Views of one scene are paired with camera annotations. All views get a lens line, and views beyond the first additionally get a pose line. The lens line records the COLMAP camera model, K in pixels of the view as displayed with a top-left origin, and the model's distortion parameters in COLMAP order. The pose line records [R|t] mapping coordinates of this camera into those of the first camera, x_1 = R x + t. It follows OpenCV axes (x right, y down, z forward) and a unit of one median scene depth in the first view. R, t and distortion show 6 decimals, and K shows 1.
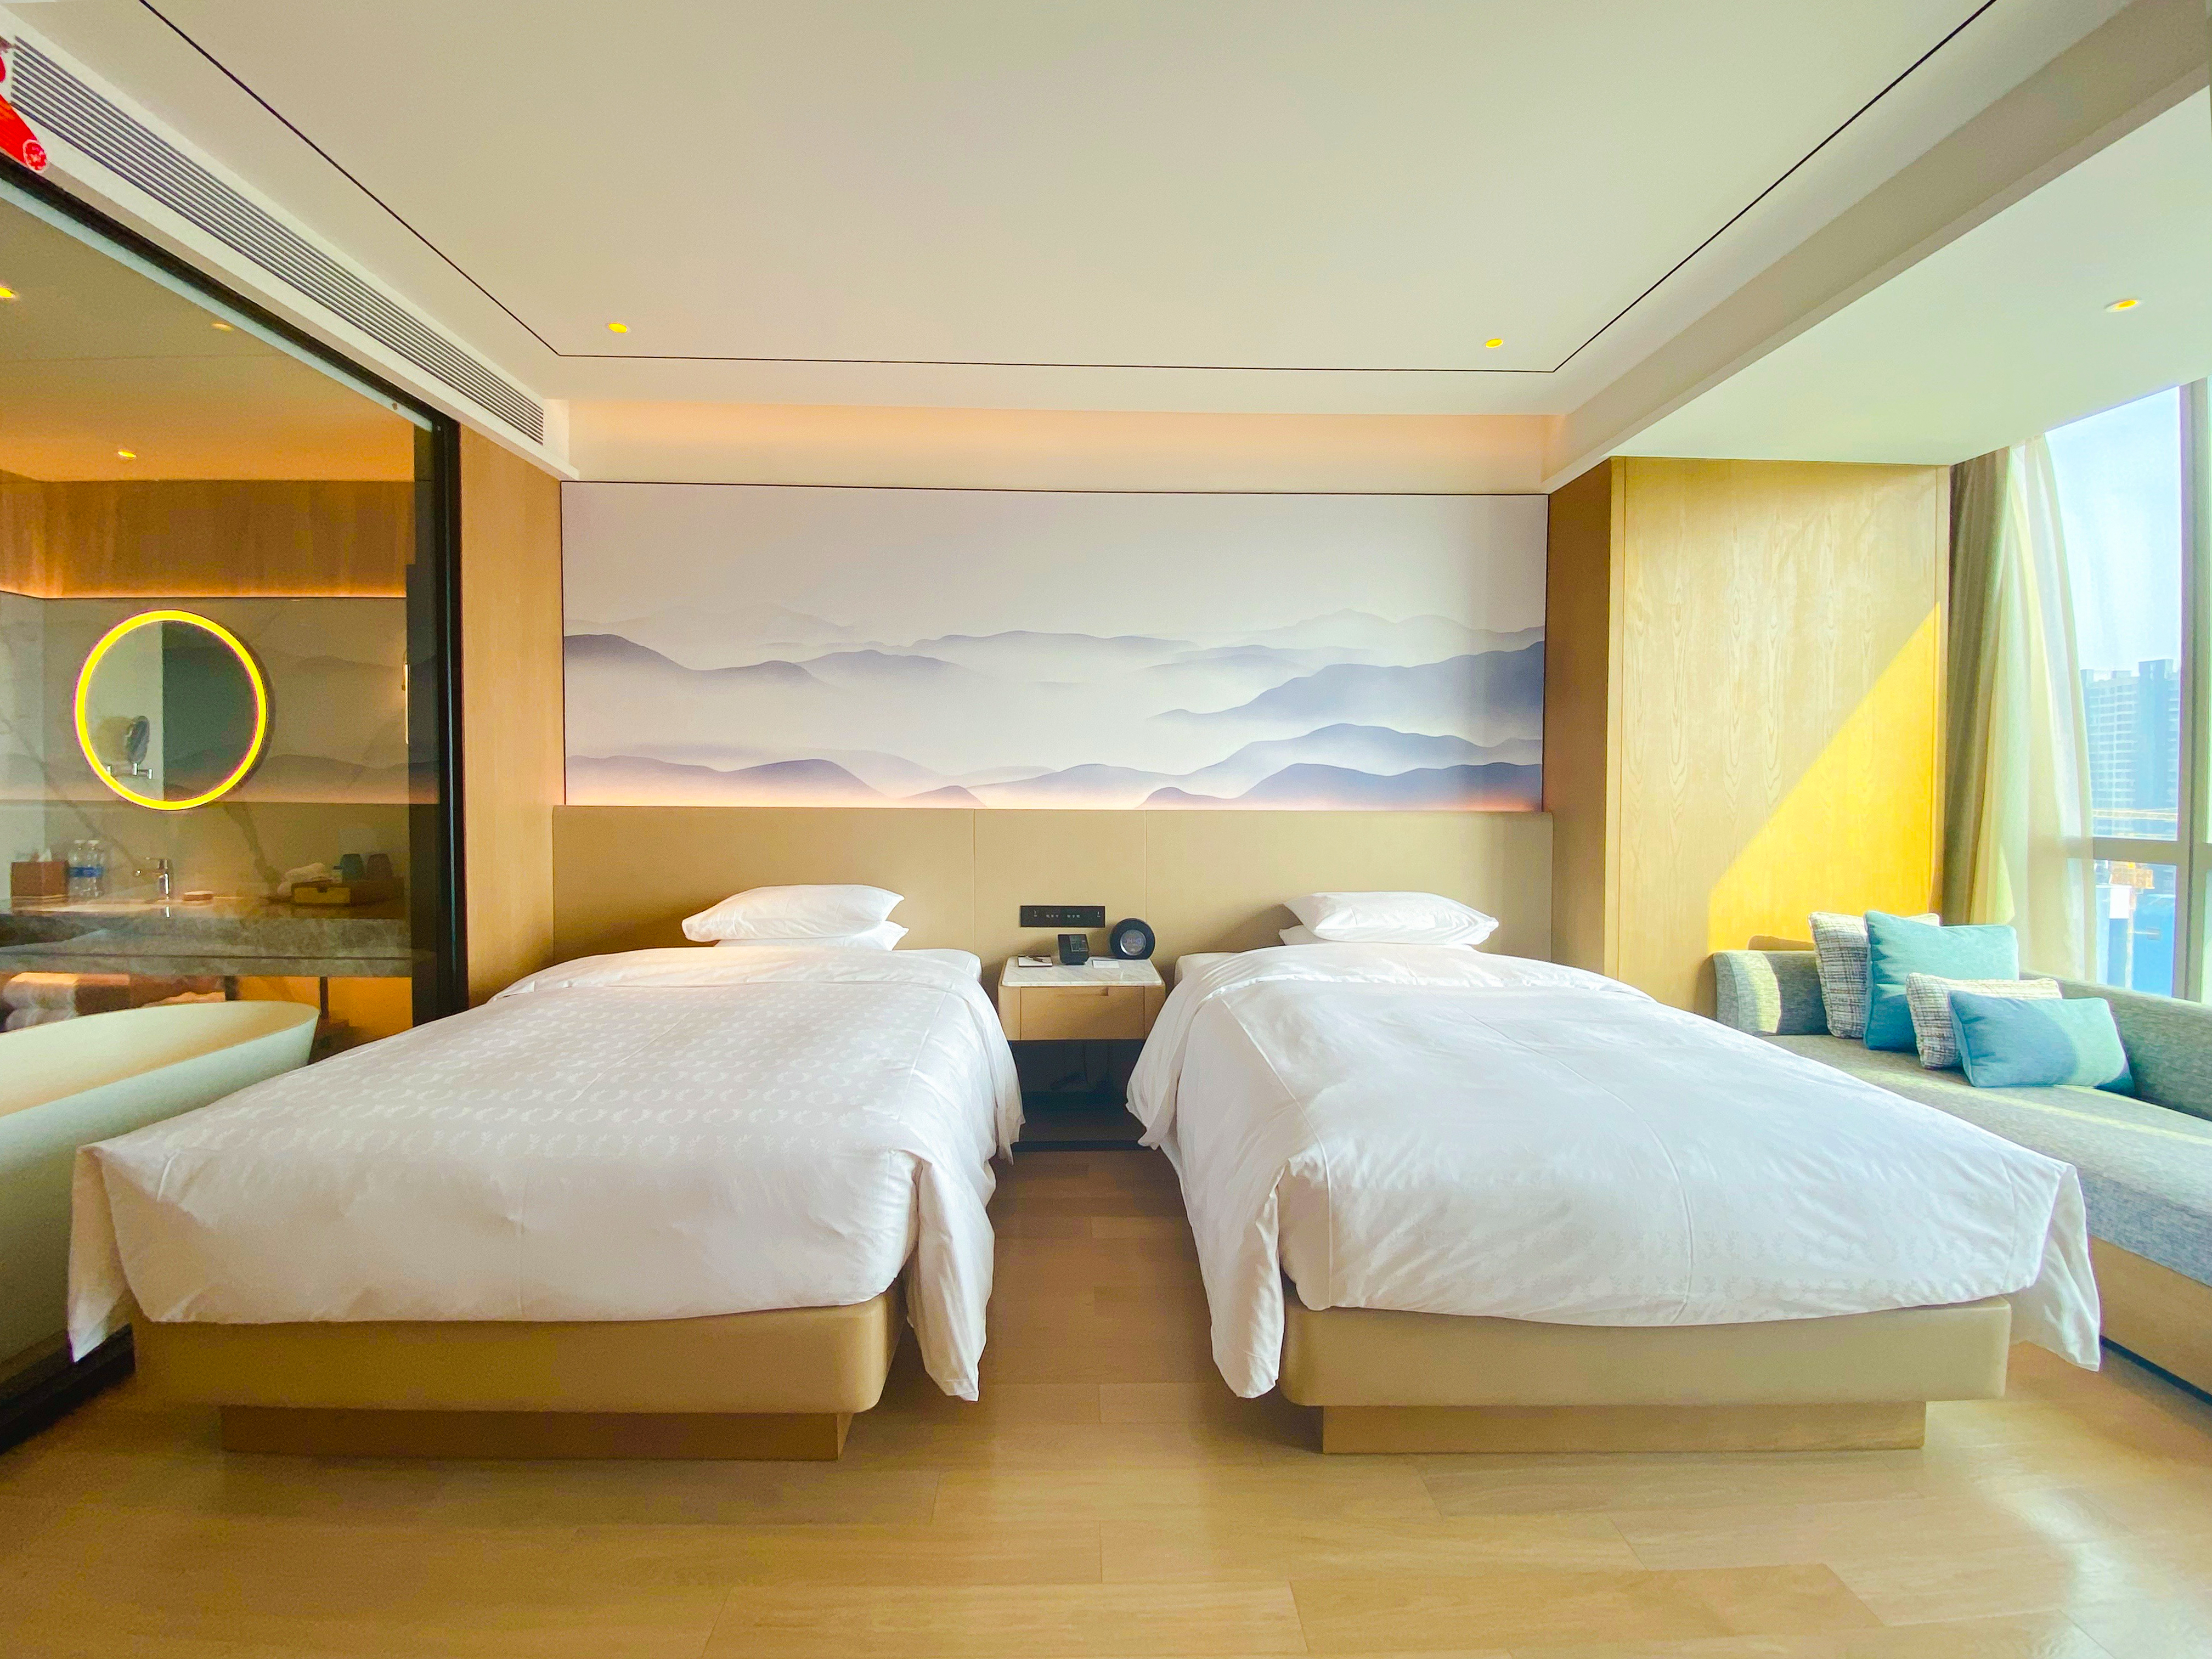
lens RADIAL K [[911.7, 0, 1079.3], [0, 911.7, 811.3], [0, 0, 1]] dist [0.002863, -0.000205]
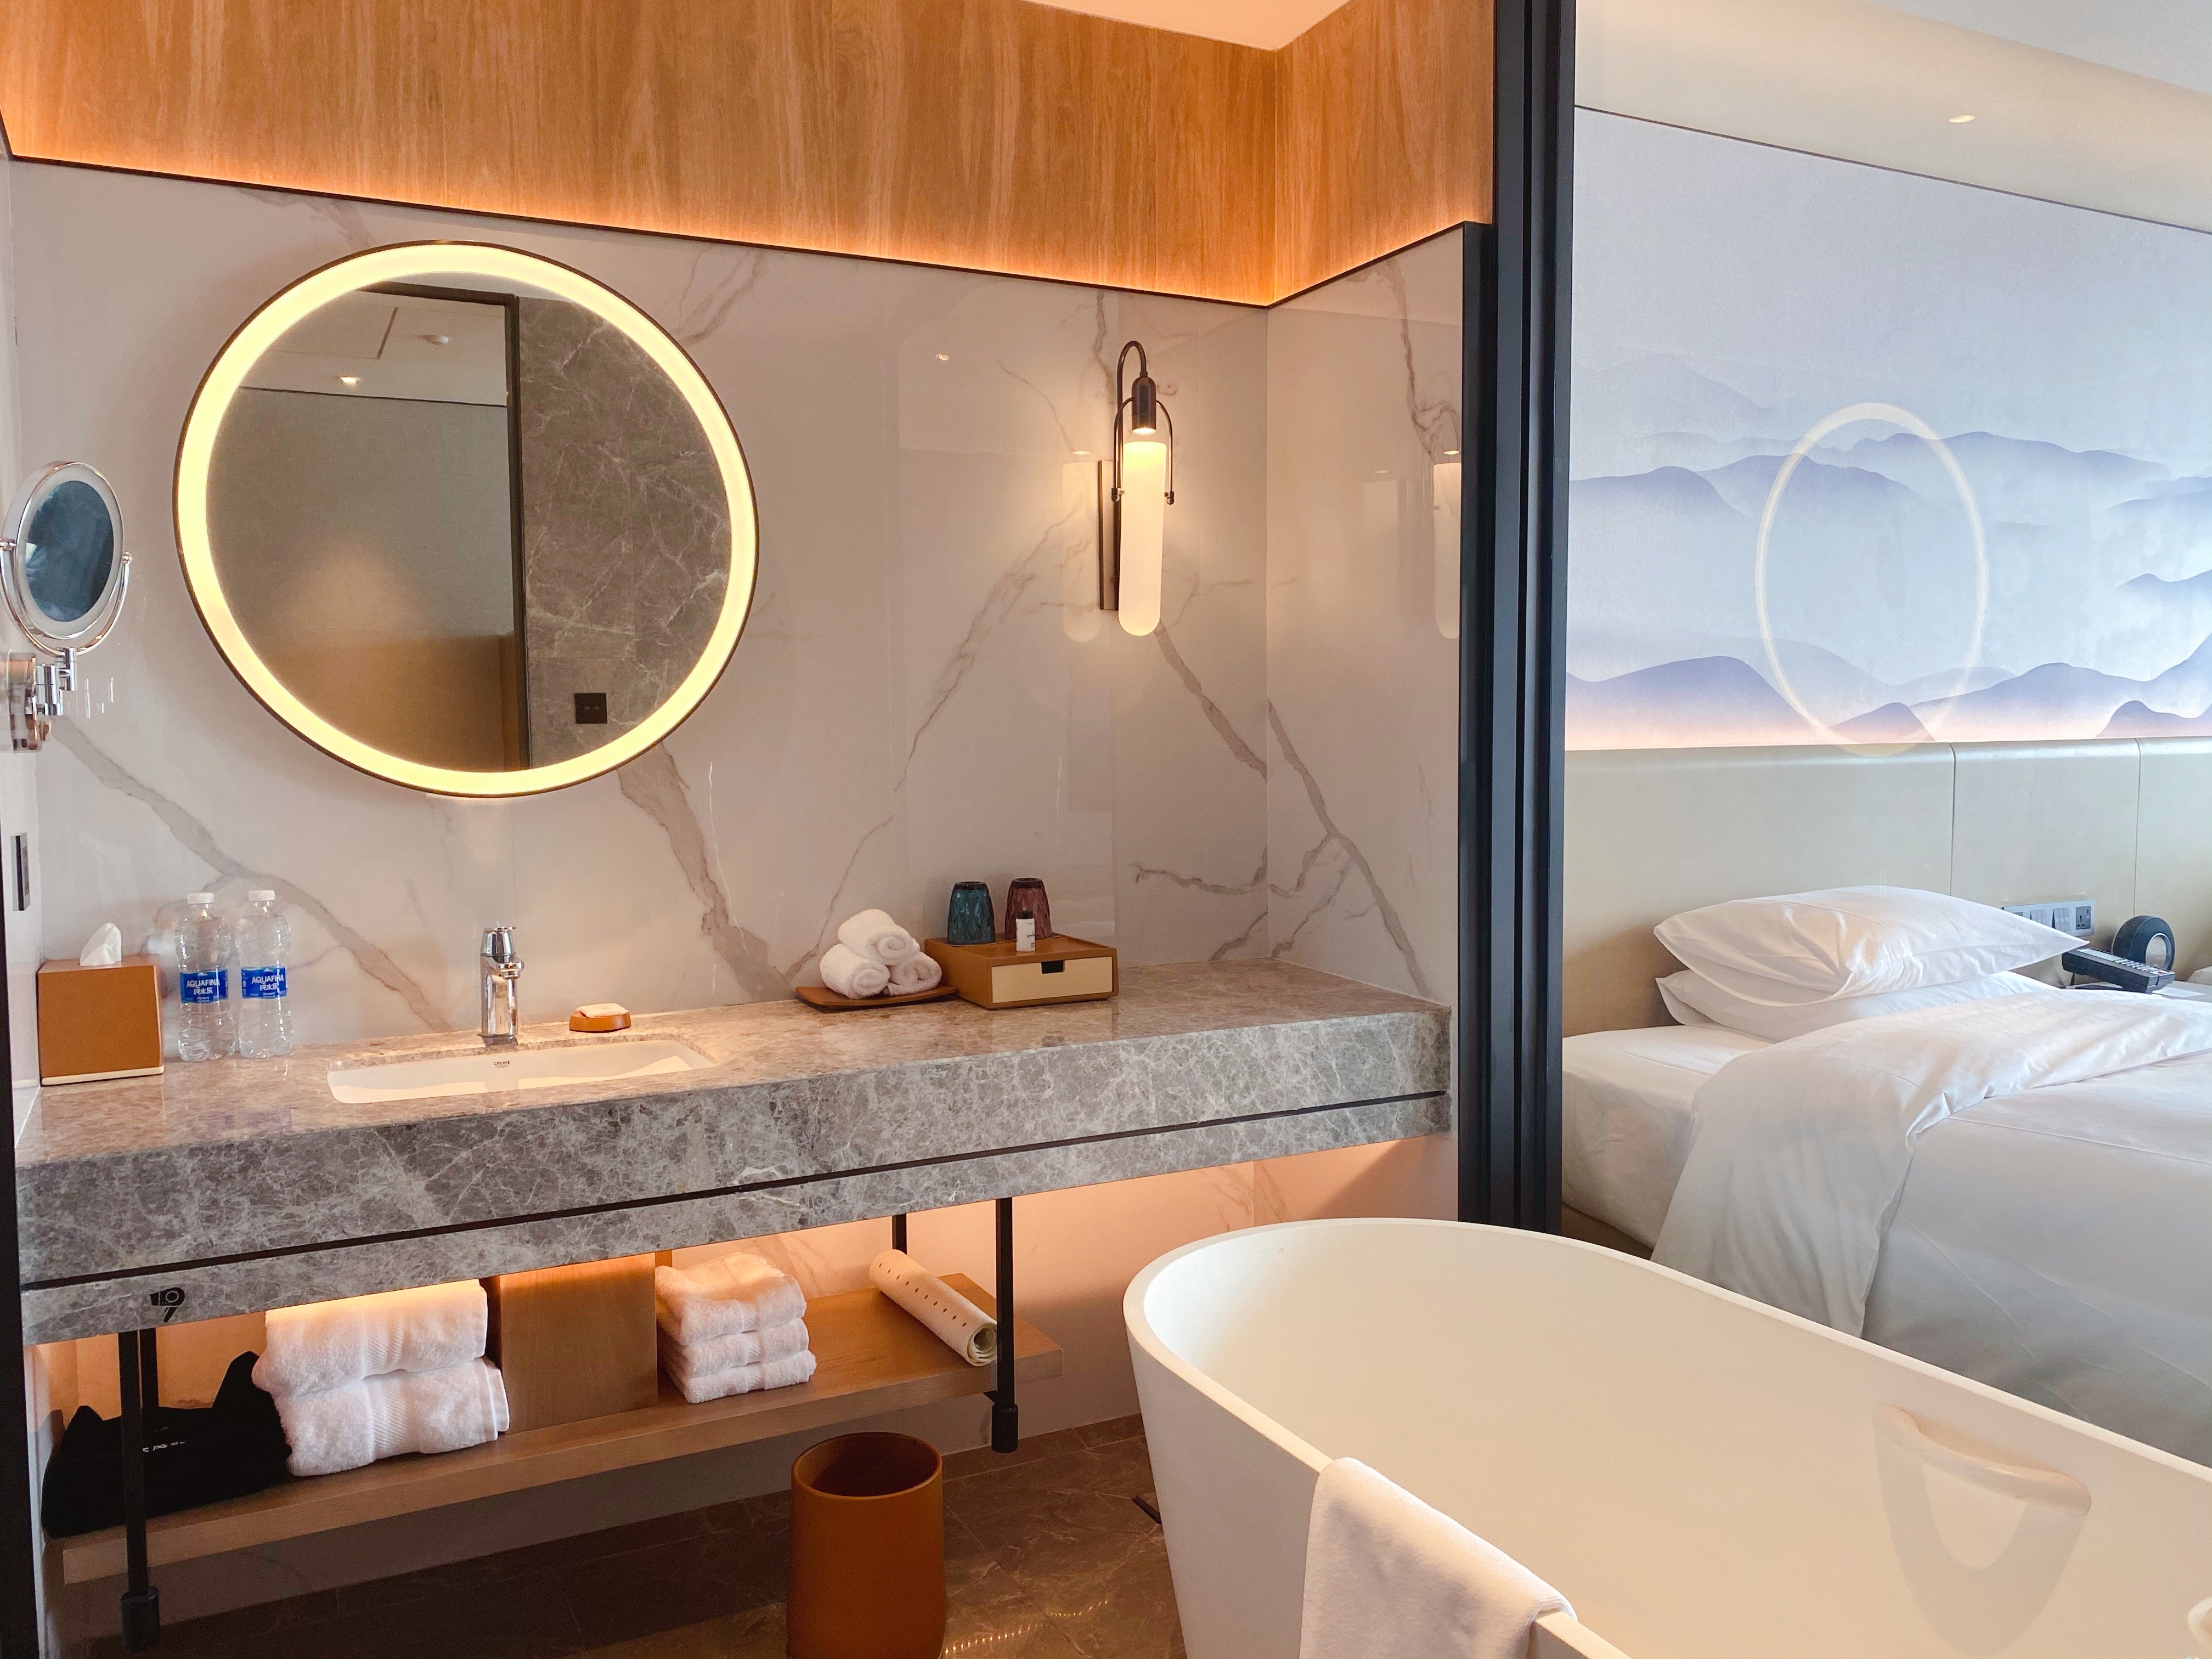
lens RADIAL K [[1690.6, 0, 1118.9], [0, 1690.6, 819.6], [0, 0, 1]] dist [0.193794, -0.295836]
pose [[0.891948, -0.041479, 0.450232, -1.085559], [0.025861, 0.998833, 0.040788, -0.013354], [-0.451398, -0.024738, 0.891980, 0.267823]]
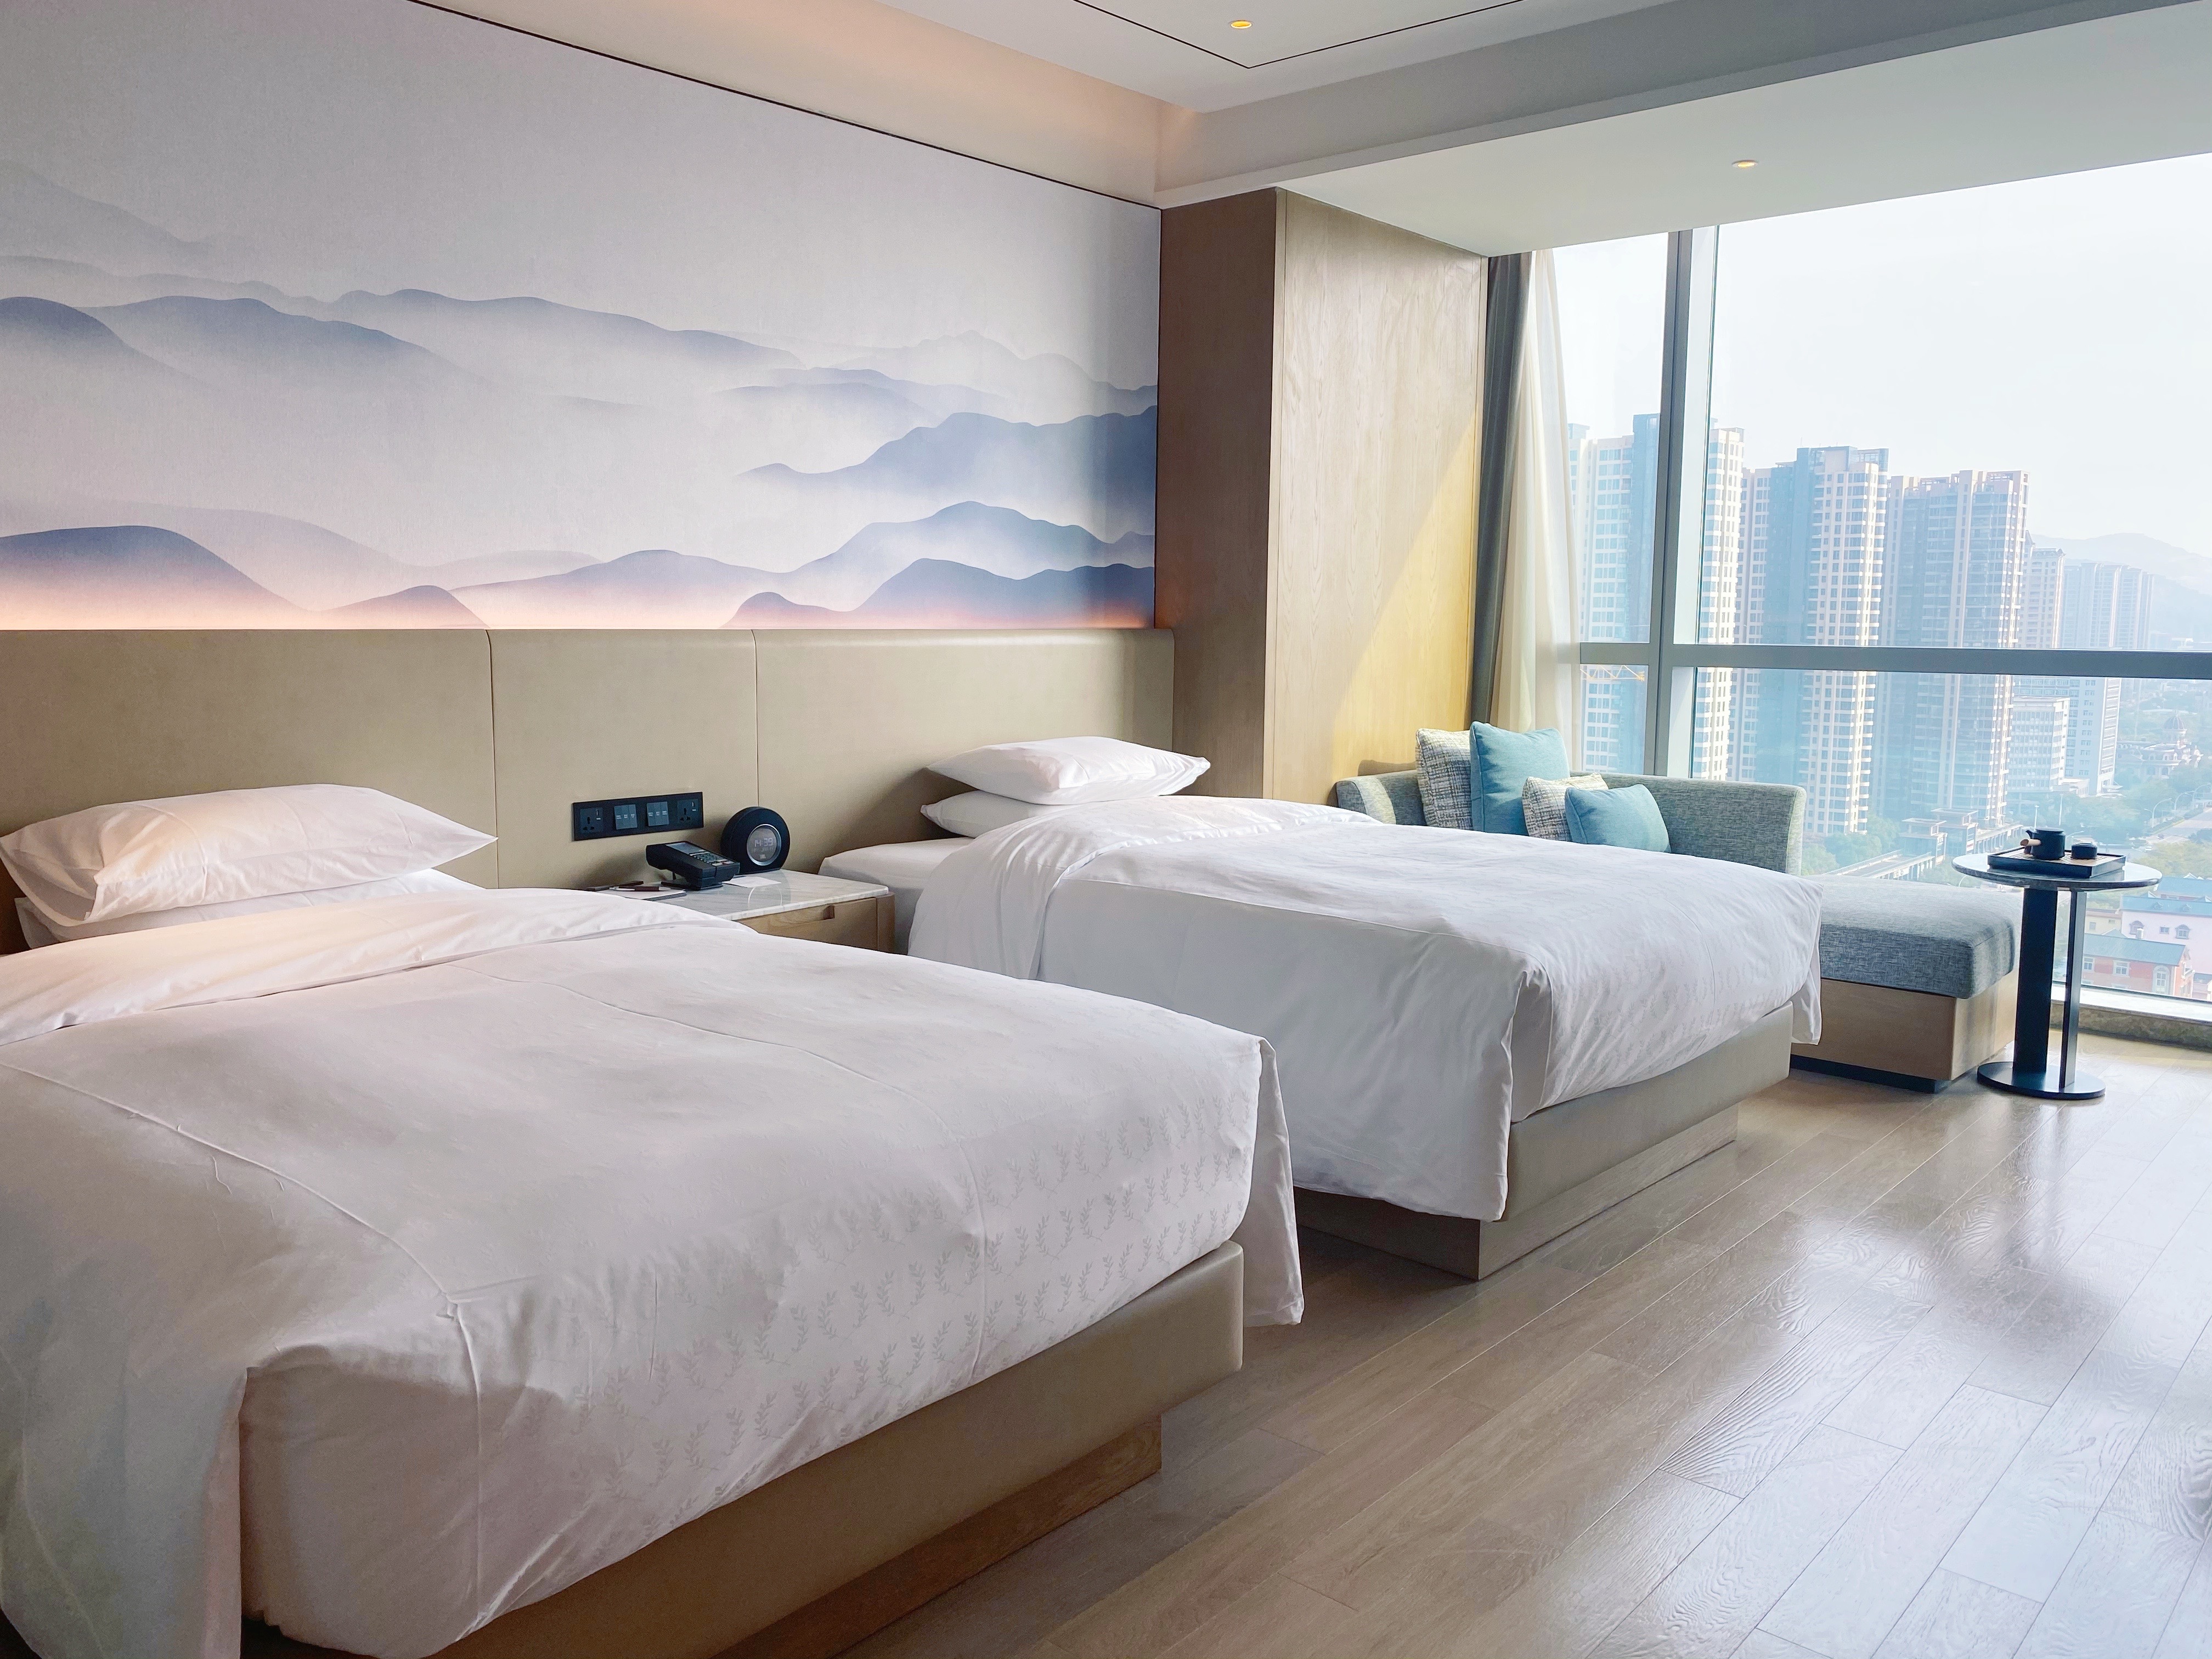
lens RADIAL K [[1653.2, 0, 1106.0], [0, 1653.2, 829.5], [0, 0, 1]] dist [0.117550, -0.269476]
pose [[0.675304, -0.097633, 0.731049, -0.609589], [0.019440, 0.993211, 0.114687, 0.008503], [-0.737283, -0.063237, 0.672618, 0.063760]]
